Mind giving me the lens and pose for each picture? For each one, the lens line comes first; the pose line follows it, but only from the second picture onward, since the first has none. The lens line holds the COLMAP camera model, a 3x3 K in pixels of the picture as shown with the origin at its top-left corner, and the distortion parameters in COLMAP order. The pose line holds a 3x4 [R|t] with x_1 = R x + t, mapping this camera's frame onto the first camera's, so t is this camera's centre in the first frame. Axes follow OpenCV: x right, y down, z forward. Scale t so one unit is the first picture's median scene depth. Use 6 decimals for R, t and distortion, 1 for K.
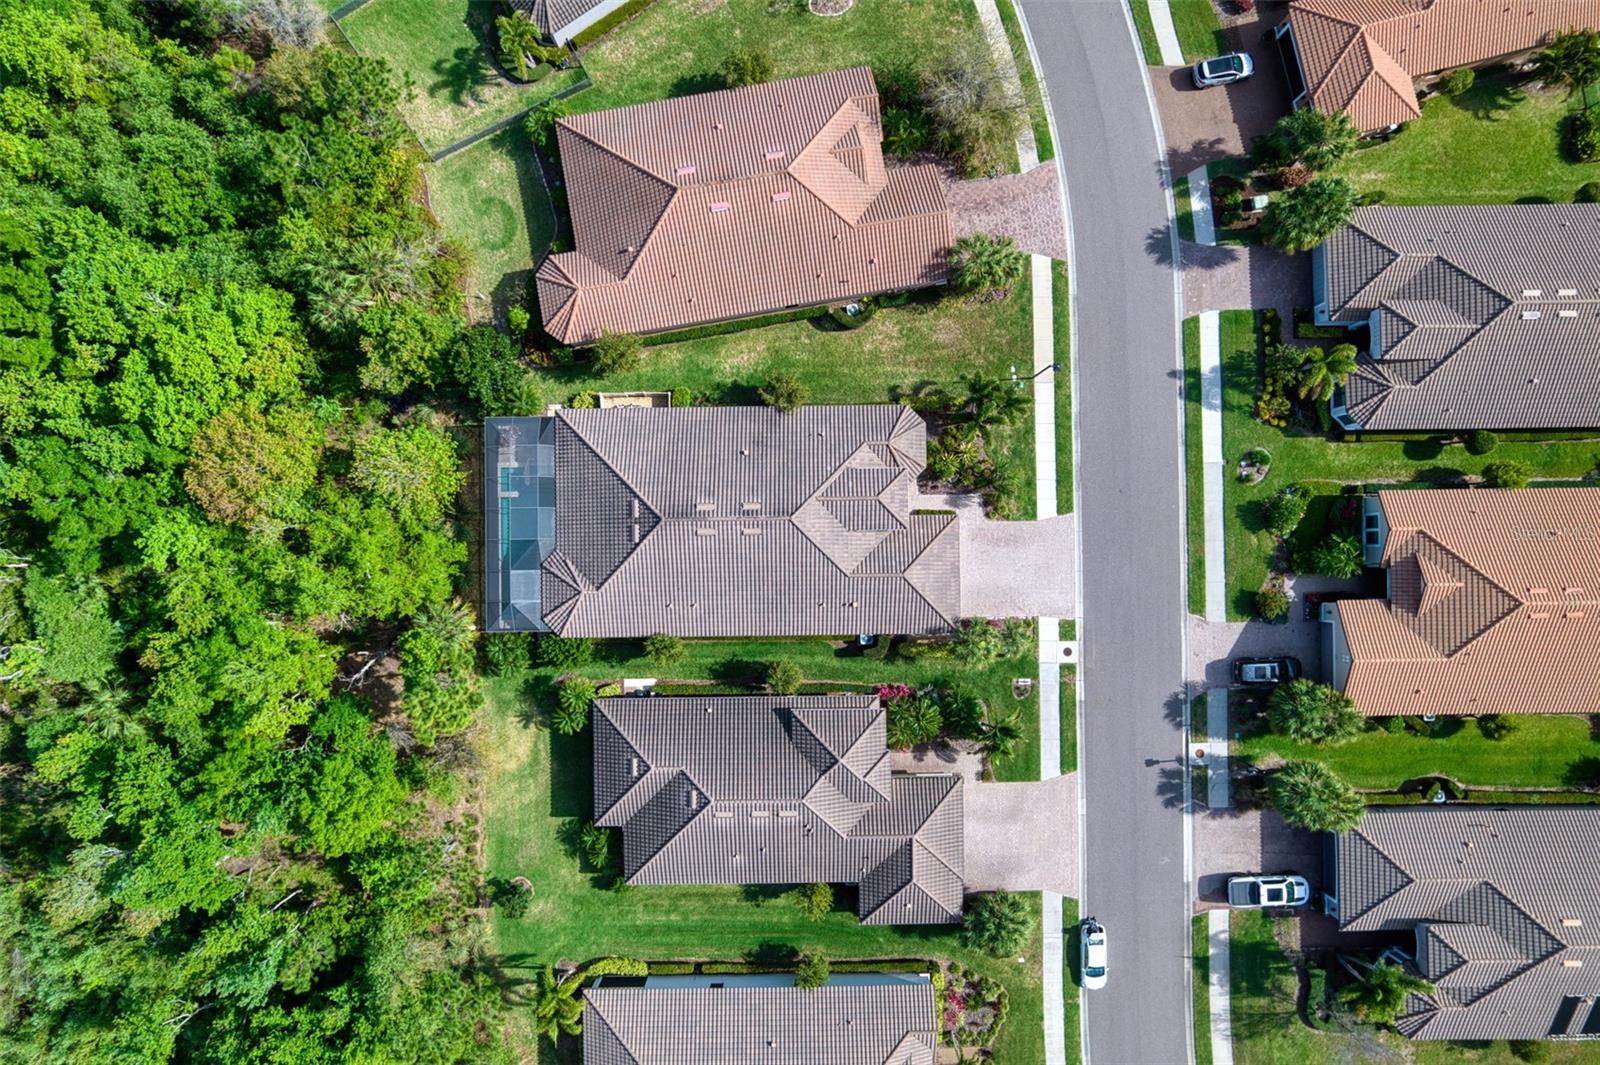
lens RADIAL K [[1023.2, 0, 806.6], [0, 1023.2, 542.6], [0, 0, 1]] dist [-0.070334, 0.059121]
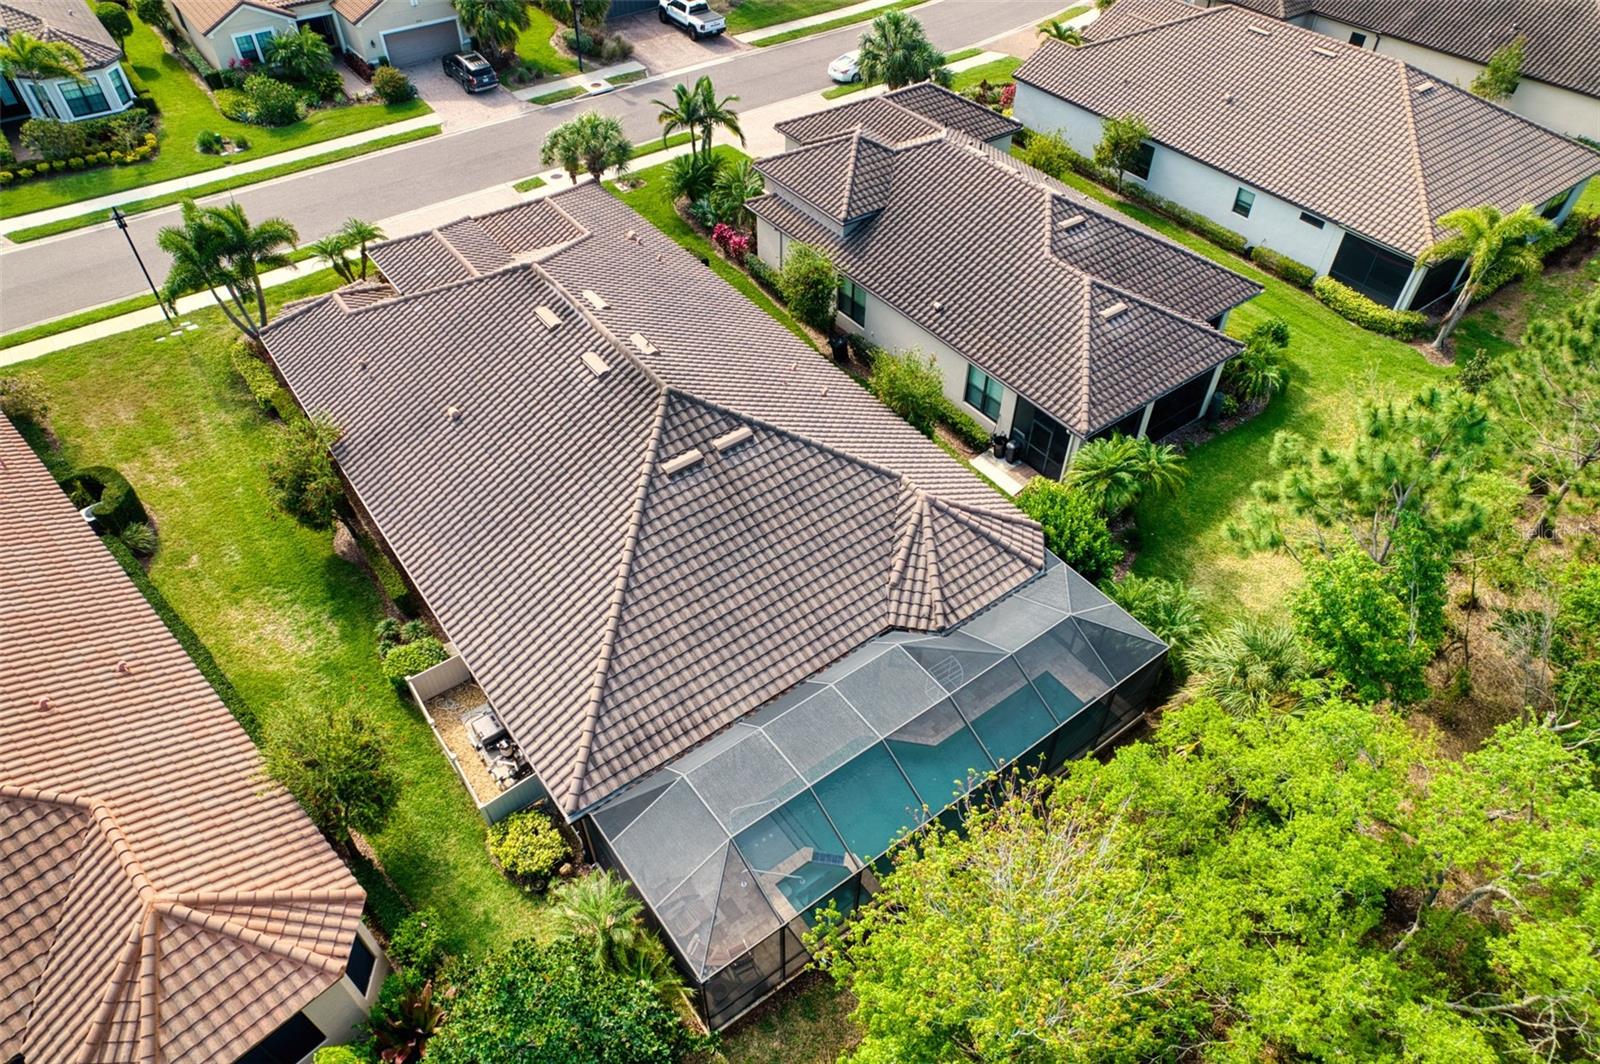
lens RADIAL K [[1023.2, 0, 806.6], [0, 1023.2, 542.1], [0, 0, 1]] dist [-0.070334, 0.059121]
pose [[-0.587546, -0.578507, 0.565791, -0.420179], [0.808955, -0.403061, 0.427941, -0.166558], [-0.019518, 0.709134, 0.704803, 0.685215]]
